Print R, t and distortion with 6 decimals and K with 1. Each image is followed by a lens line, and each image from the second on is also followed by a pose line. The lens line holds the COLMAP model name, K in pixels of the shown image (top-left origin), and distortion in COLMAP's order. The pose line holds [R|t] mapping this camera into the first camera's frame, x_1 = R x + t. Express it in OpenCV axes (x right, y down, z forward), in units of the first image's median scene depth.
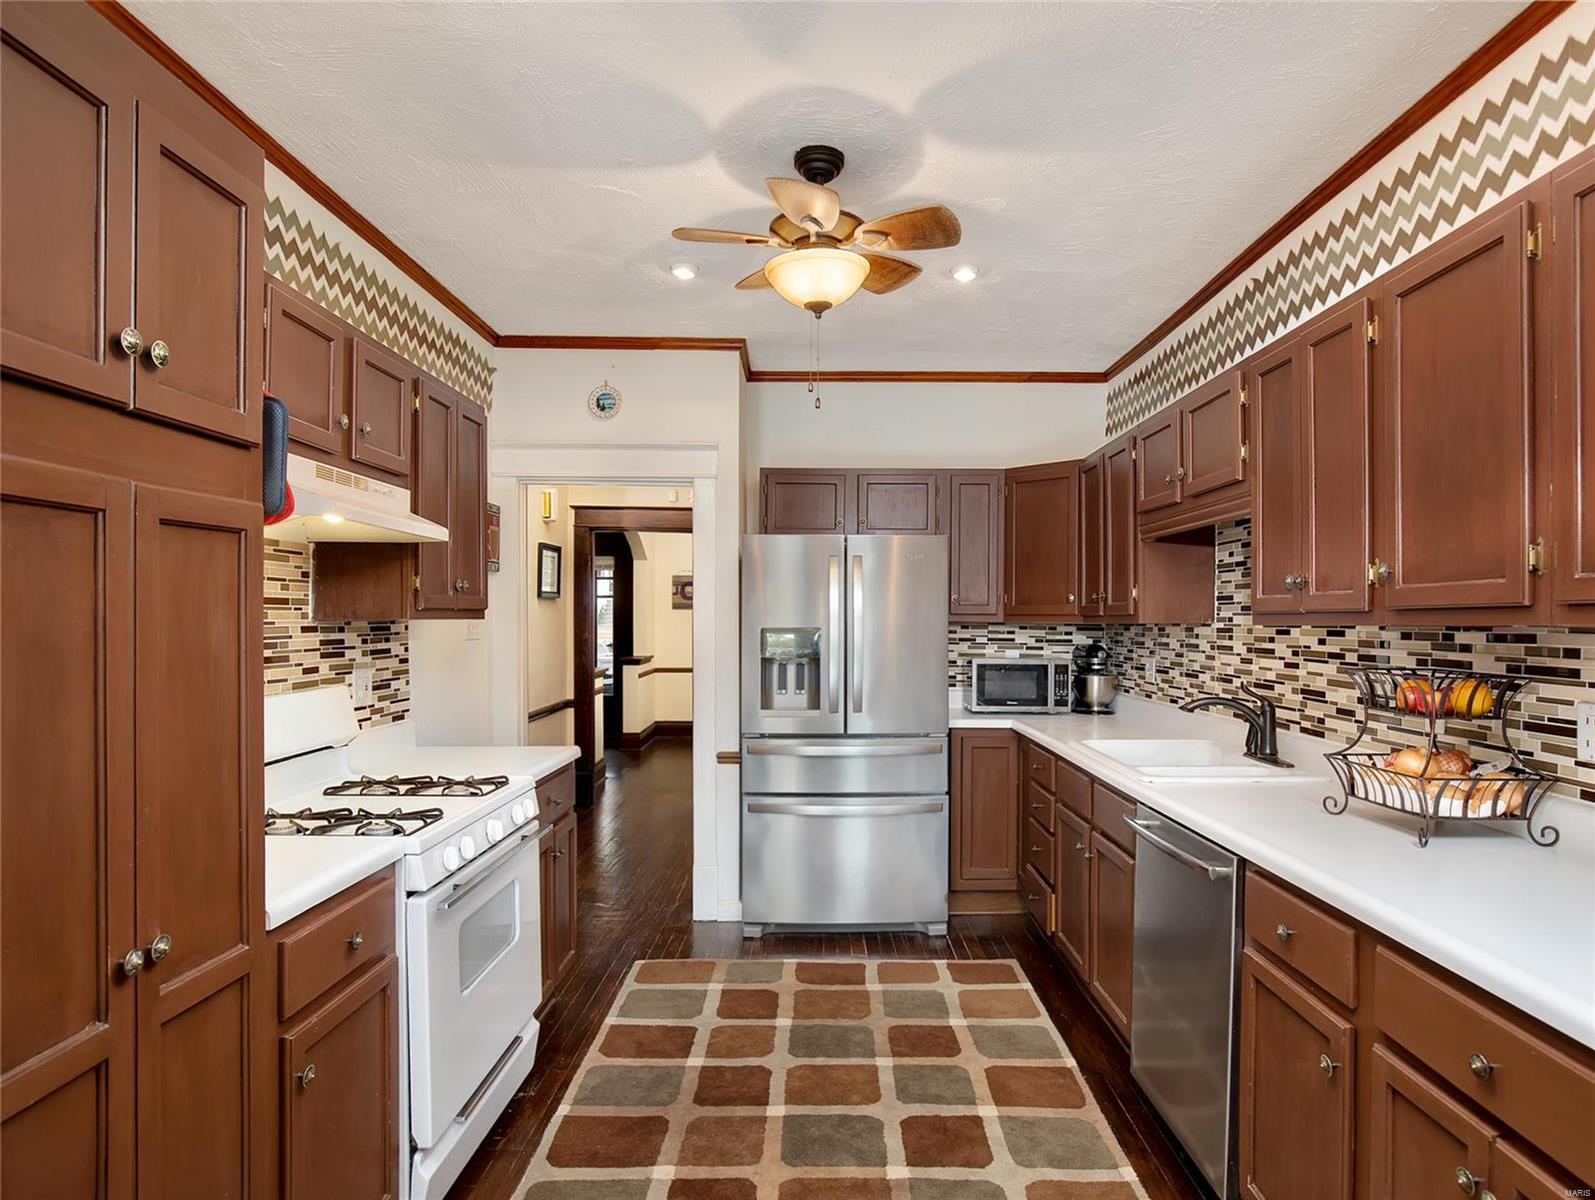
lens RADIAL K [[926.1, 0, 818.7], [0, 926.1, 634.1], [0, 0, 1]] dist [-0.019305, 0.001546]
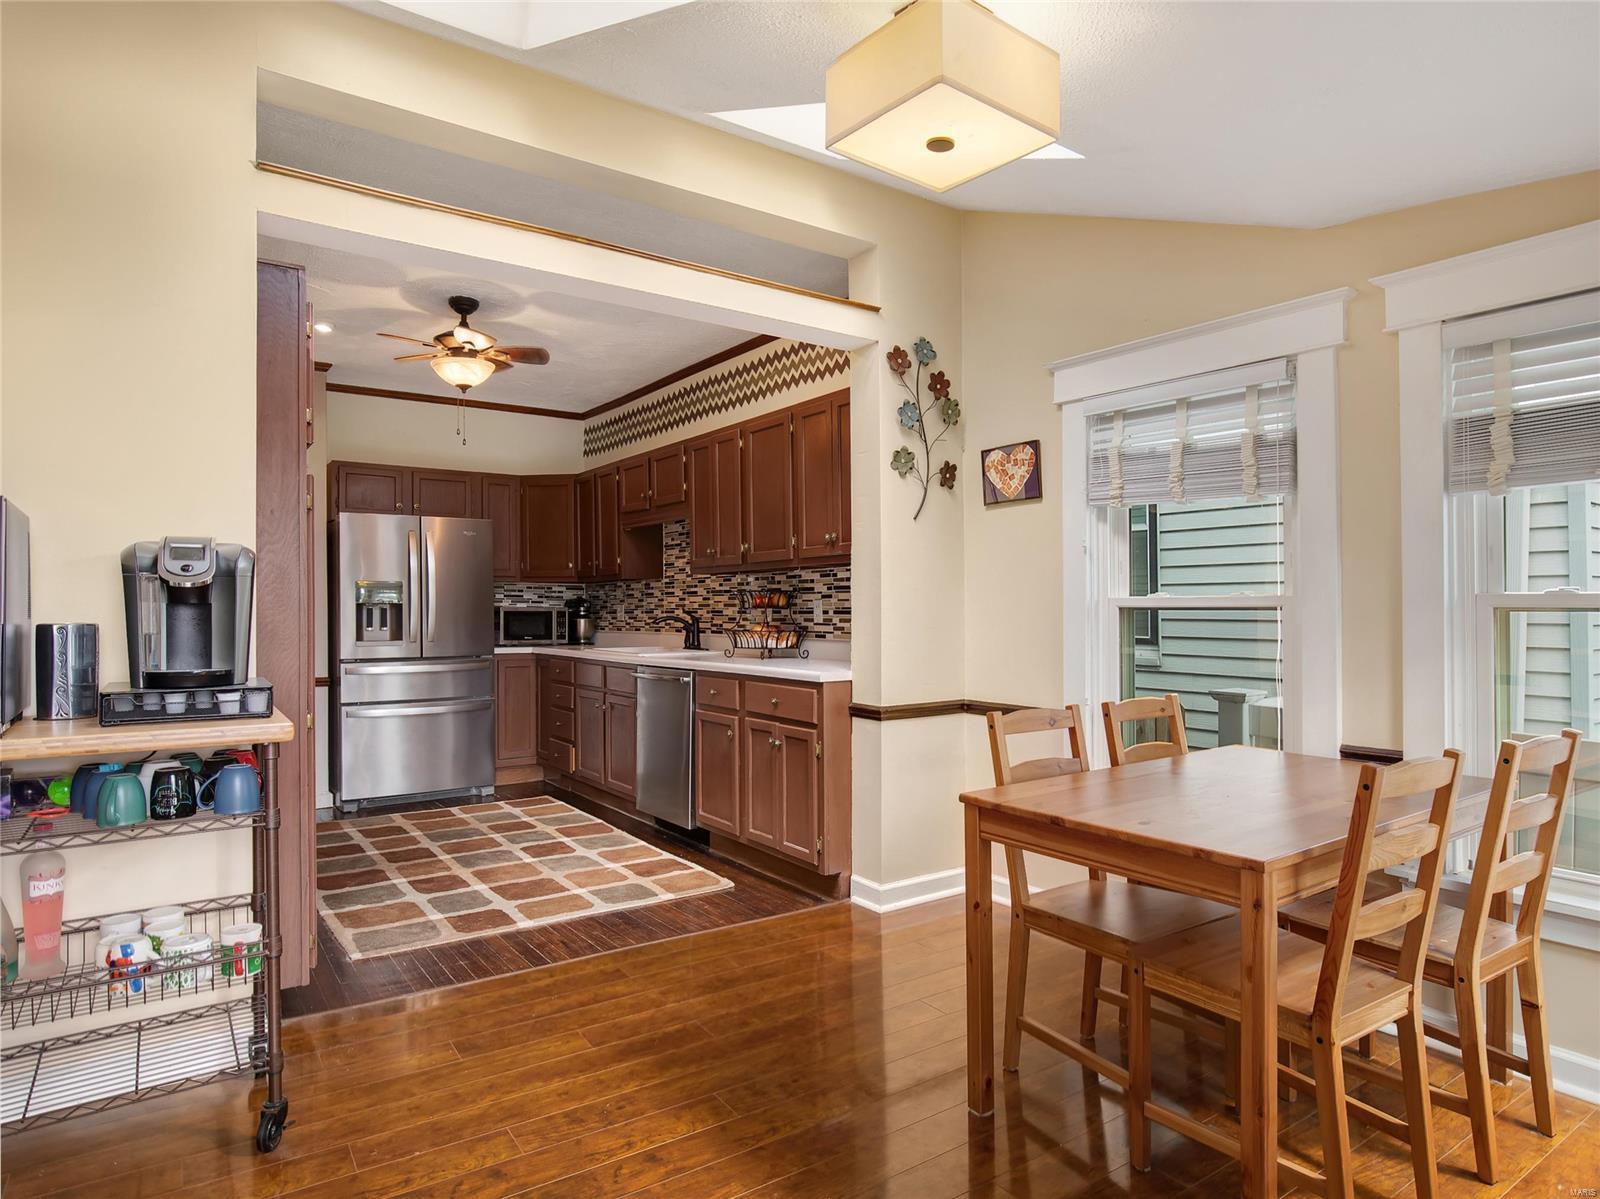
lens RADIAL K [[929.0, 0, 799.0], [0, 929.0, 598.7], [0, 0, 1]] dist [-0.019305, 0.001546]
pose [[0.825232, -0.001722, 0.564791, -0.450119], [0.015016, 0.999709, -0.018892, 0.081032], [-0.564594, 0.024072, 0.825018, -0.753075]]
